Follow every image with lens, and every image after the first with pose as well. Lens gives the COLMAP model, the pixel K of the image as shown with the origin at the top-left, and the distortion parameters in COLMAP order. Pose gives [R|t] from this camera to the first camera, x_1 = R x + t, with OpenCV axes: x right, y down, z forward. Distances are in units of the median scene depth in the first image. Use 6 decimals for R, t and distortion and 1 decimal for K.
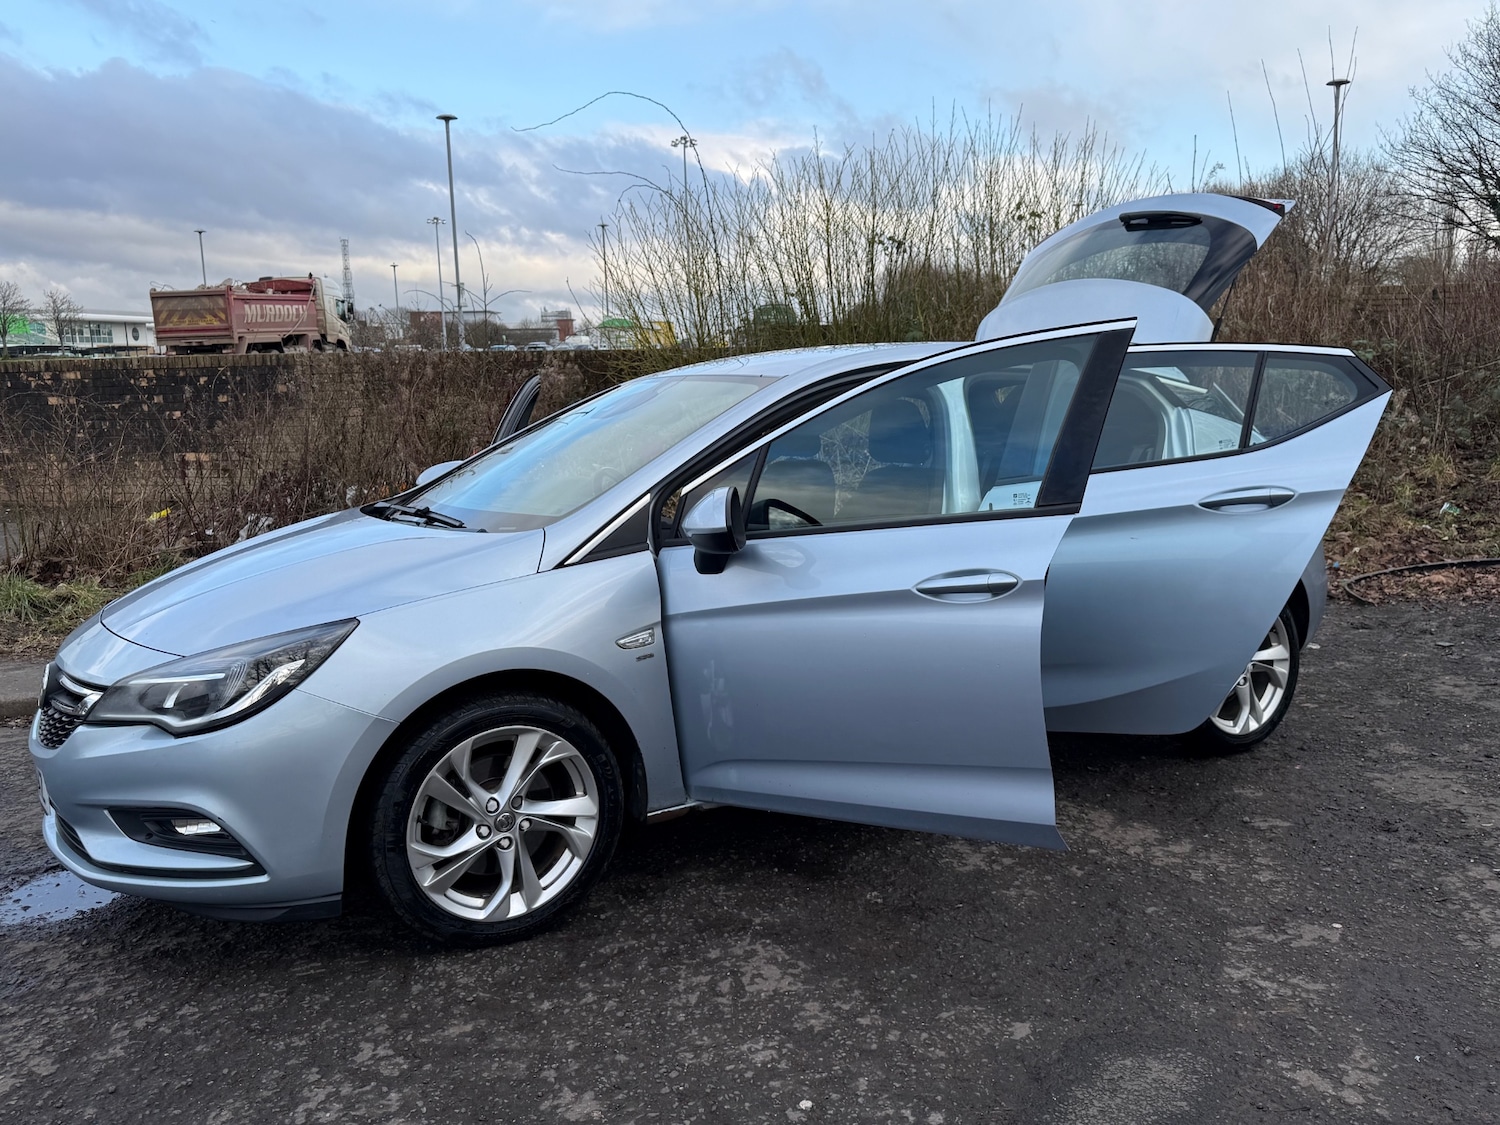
lens RADIAL K [[1191.4, 0, 752.4], [0, 1191.4, 560.0], [0, 0, 1]] dist [0.071655, -0.100573]
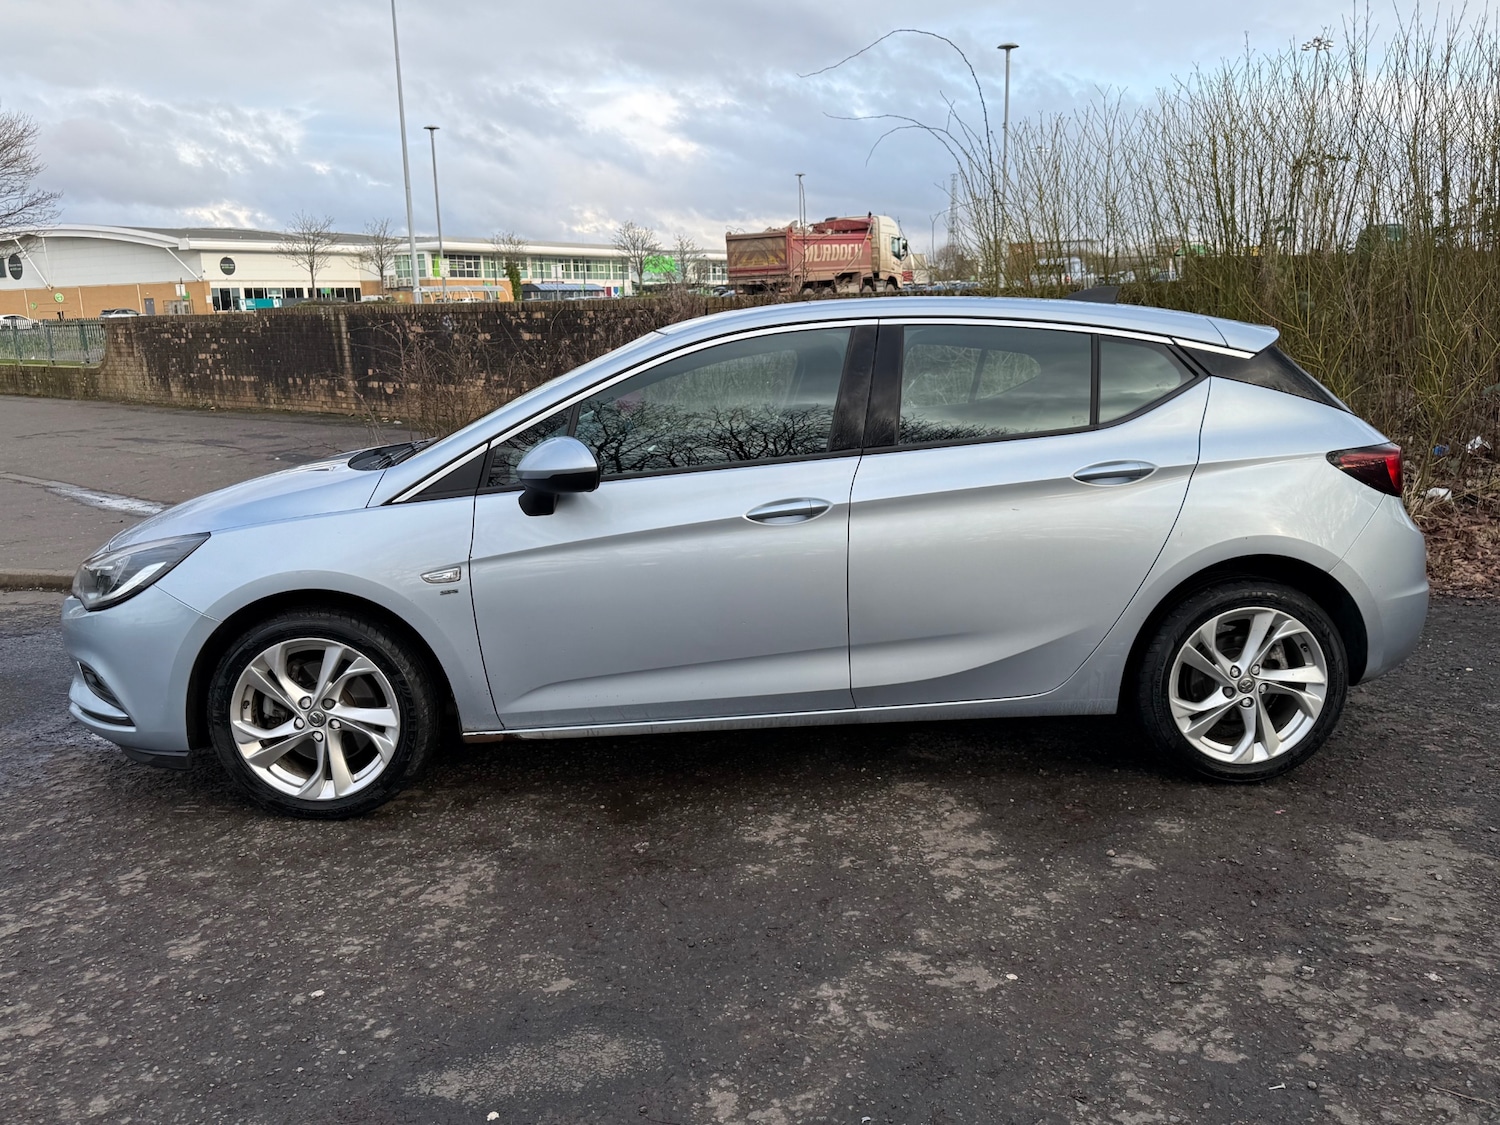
lens RADIAL K [[1188.9, 0, 765.8], [0, 1188.9, 563.2], [0, 0, 1]] dist [0.124343, -0.221494]
pose [[0.895273, 0.096564, -0.434927, 0.629743], [-0.072125, 0.994765, 0.072396, -0.044866], [0.439641, -0.033445, 0.897551, 0.129432]]
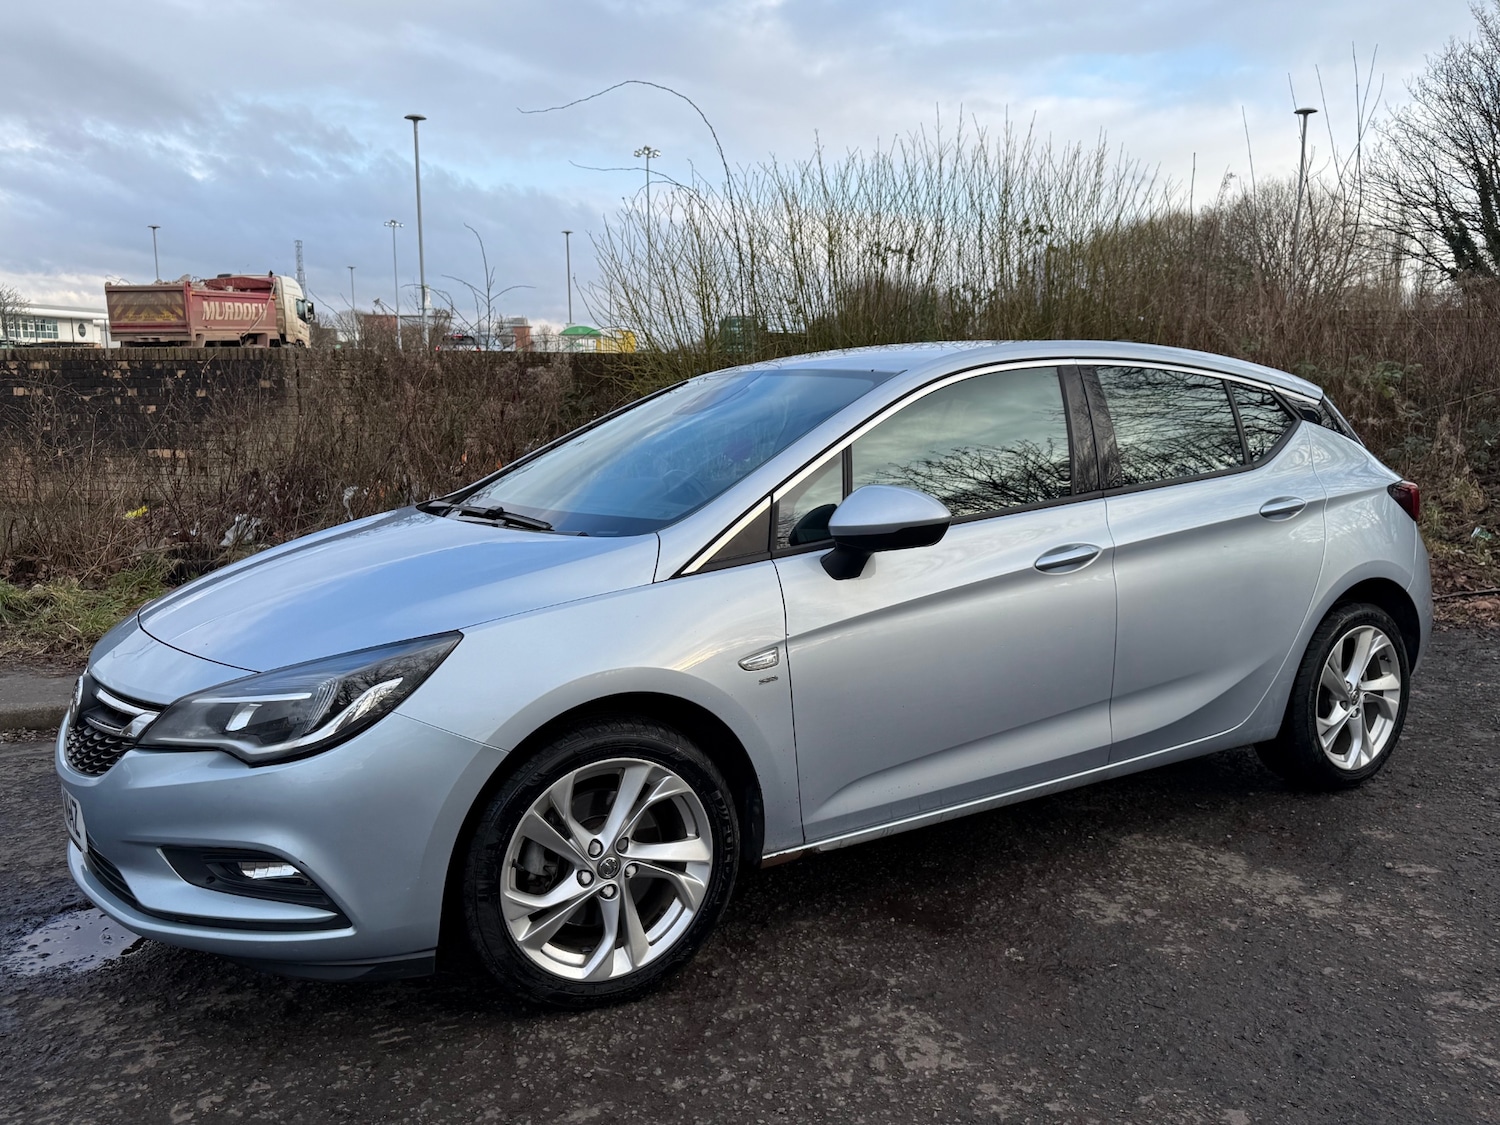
lens RADIAL K [[1200.9, 0, 749.9], [0, 1200.9, 559.3], [0, 0, 1]] dist [0.048007, -0.068599]
pose [[0.999213, 0.018874, 0.034891, -0.132944], [-0.018475, 0.999761, -0.011725, 0.002115], [-0.035104, 0.011071, 0.999322, 0.106142]]
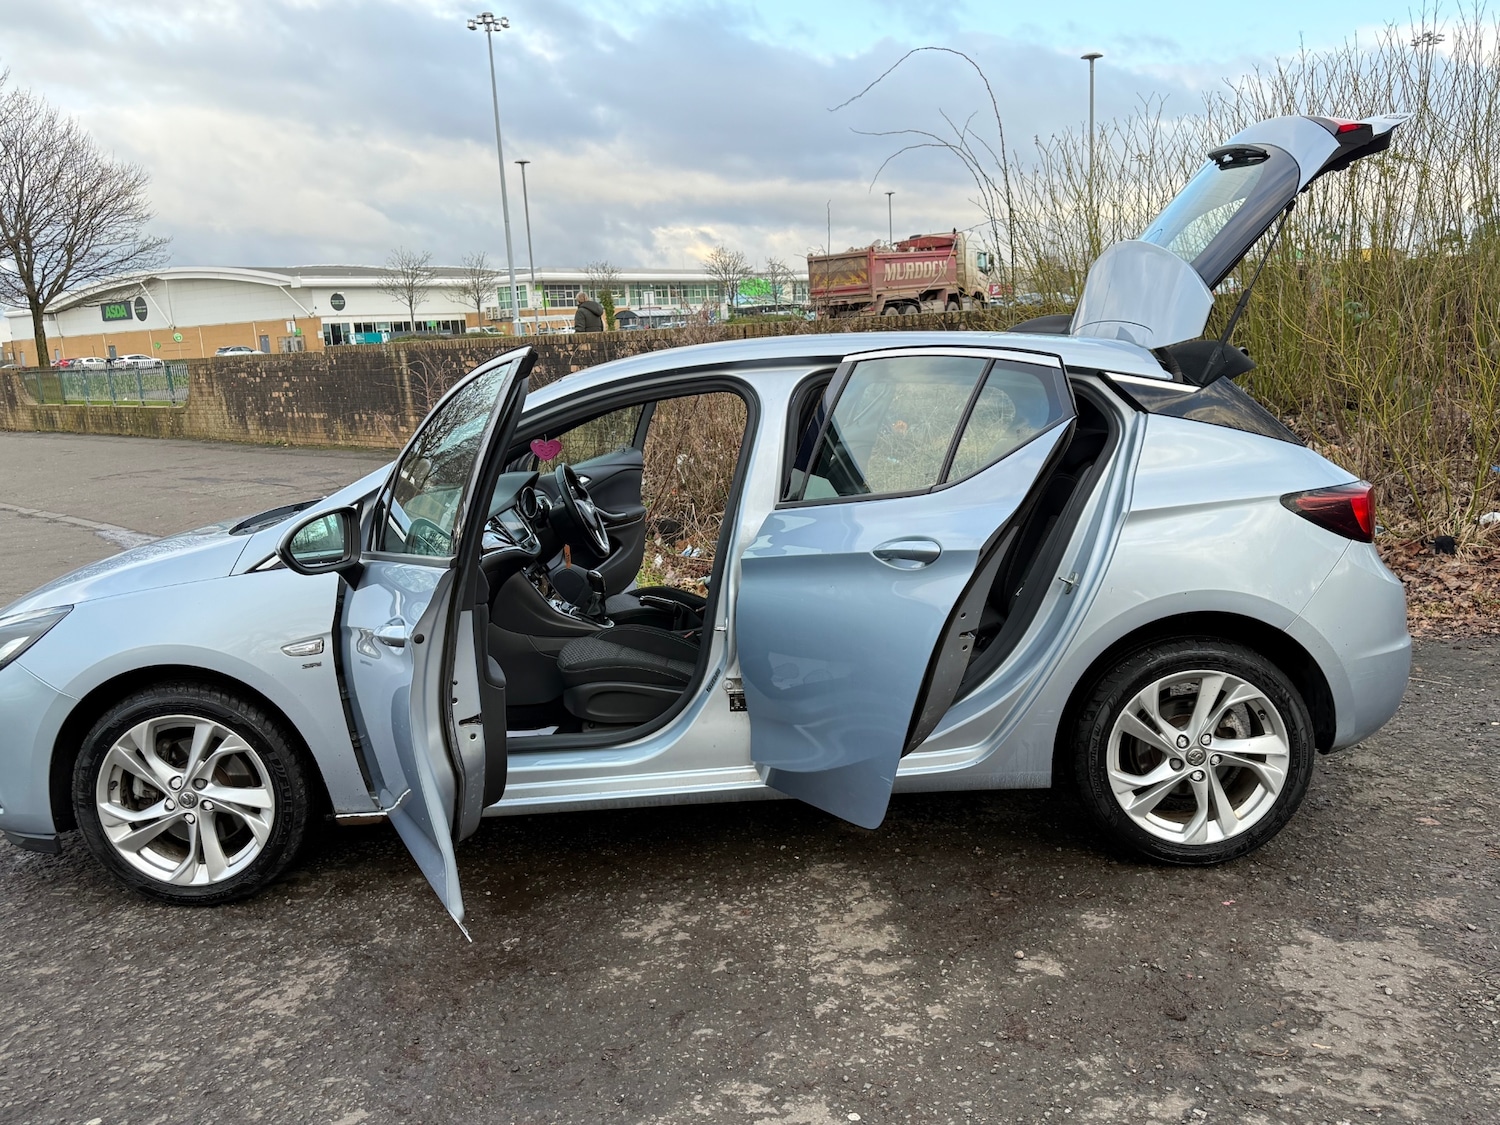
lens RADIAL K [[1189.5, 0, 779.9], [0, 1189.5, 563.4], [0, 0, 1]] dist [0.125357, -0.218815]
pose [[0.862780, 0.076196, -0.499804, 0.746795], [-0.052475, 0.996735, 0.061371, -0.088464], [0.502848, -0.026723, 0.863961, 0.293914]]
